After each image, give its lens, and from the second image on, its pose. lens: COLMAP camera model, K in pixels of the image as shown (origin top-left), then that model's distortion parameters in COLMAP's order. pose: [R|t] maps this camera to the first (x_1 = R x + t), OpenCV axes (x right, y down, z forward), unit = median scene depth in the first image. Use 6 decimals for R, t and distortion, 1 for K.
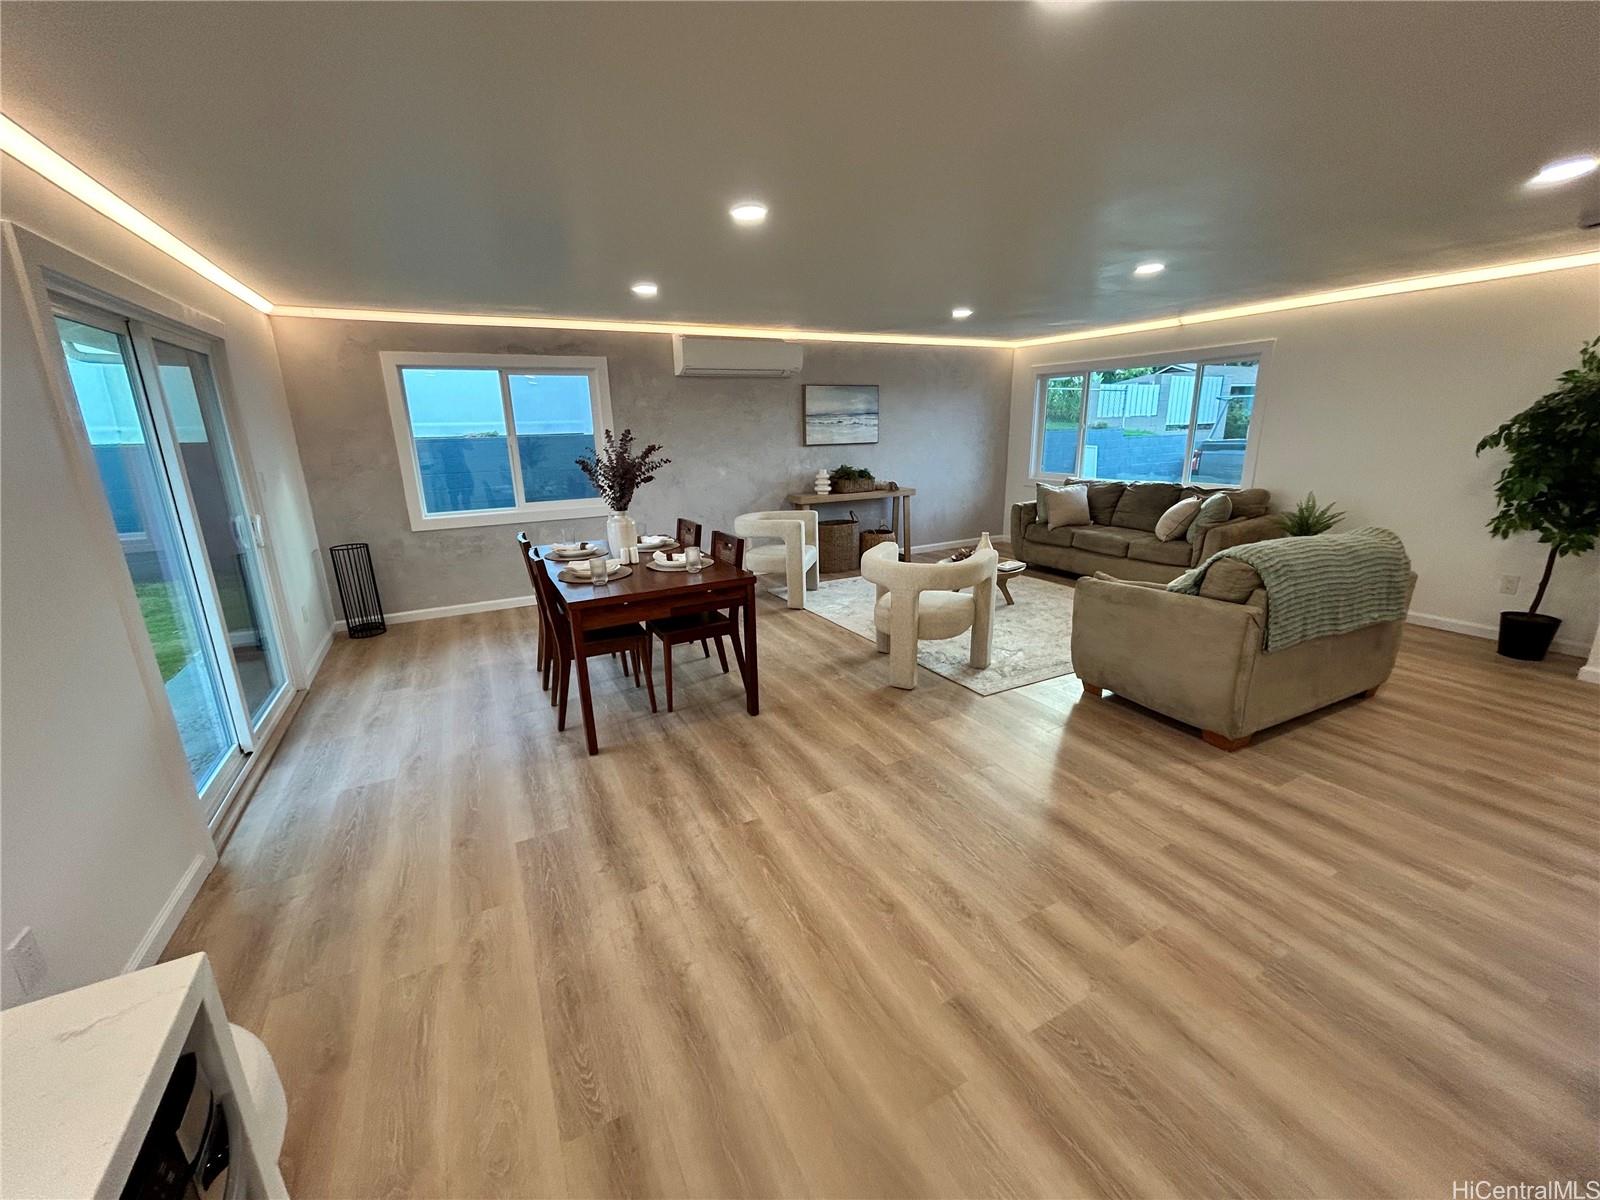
lens RADIAL K [[644.3, 0, 802.5], [0, 644.3, 598.5], [0, 0, 1]] dist [-0.002957, 0.000906]
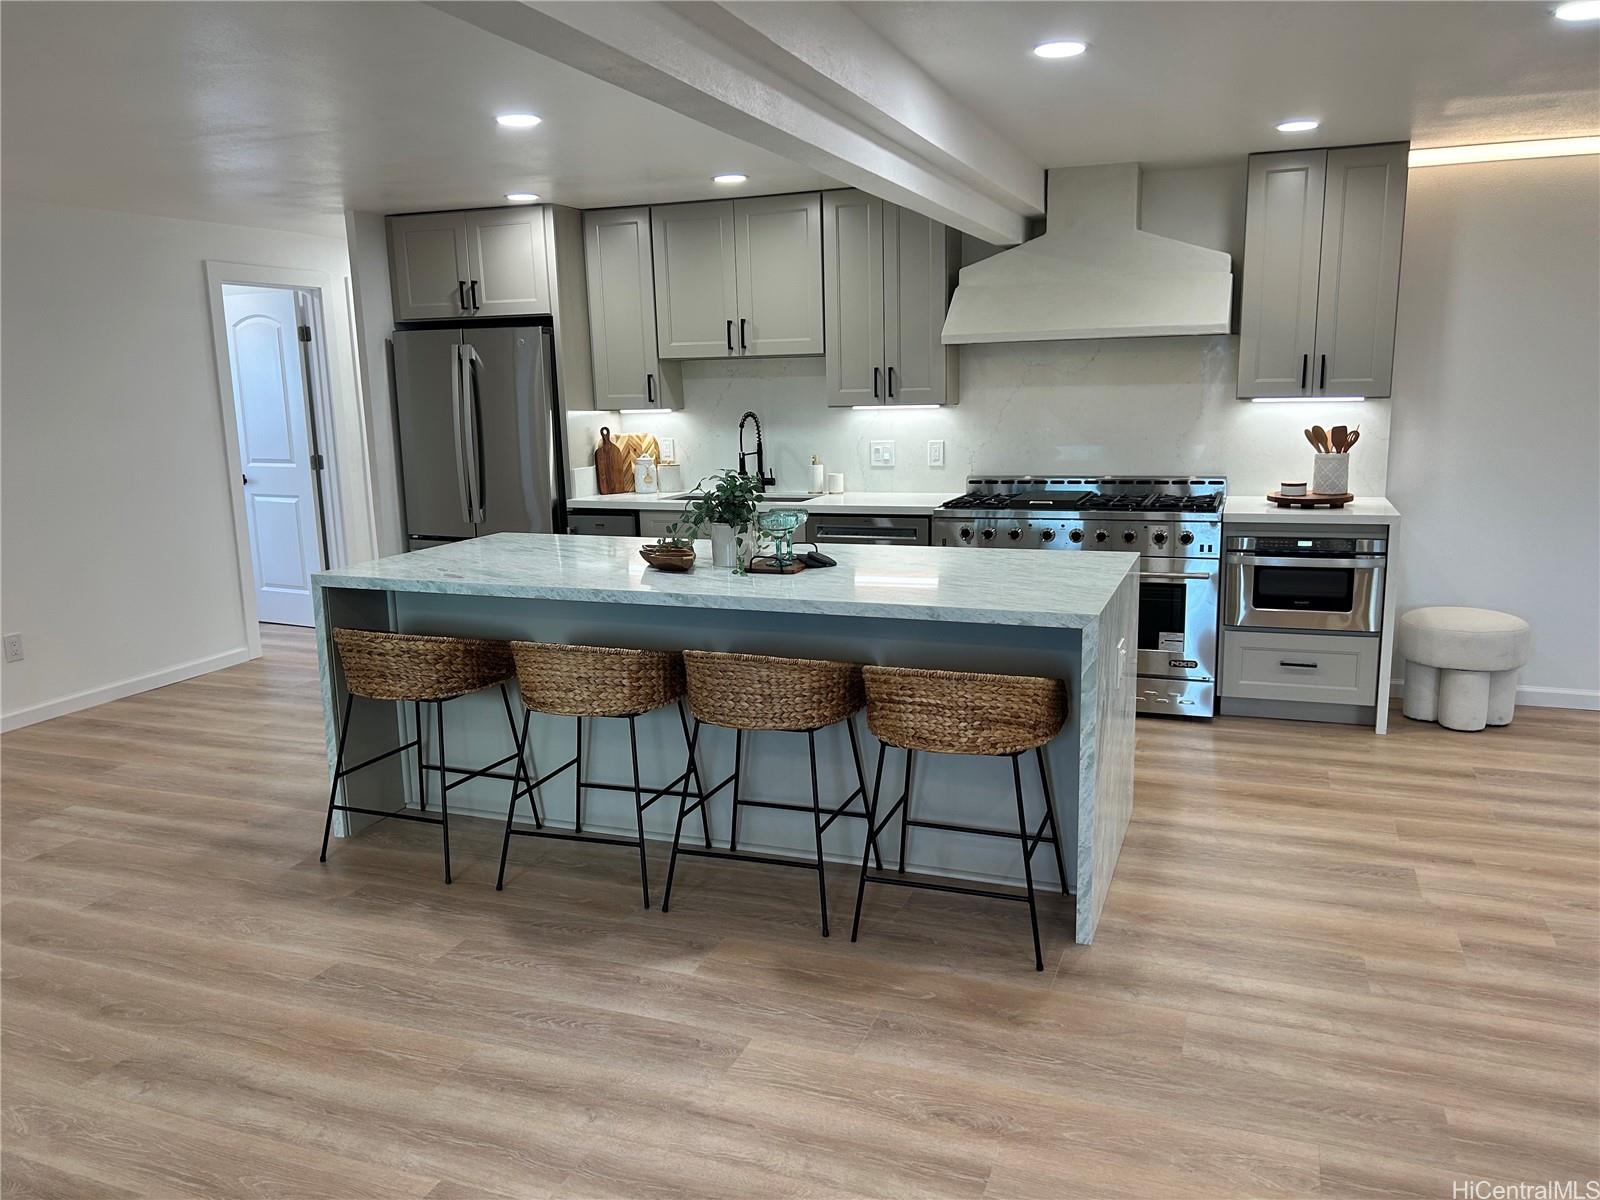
lens RADIAL K [[1199.1, 0, 804.7], [0, 1199.1, 611.2], [0, 0, 1]] dist [0.060978, -0.068328]
pose [[-0.745695, 0.167831, -0.644803, 0.788147], [-0.137508, 0.908157, 0.395401, -0.150947], [0.651943, 0.383515, -0.654130, 0.478525]]
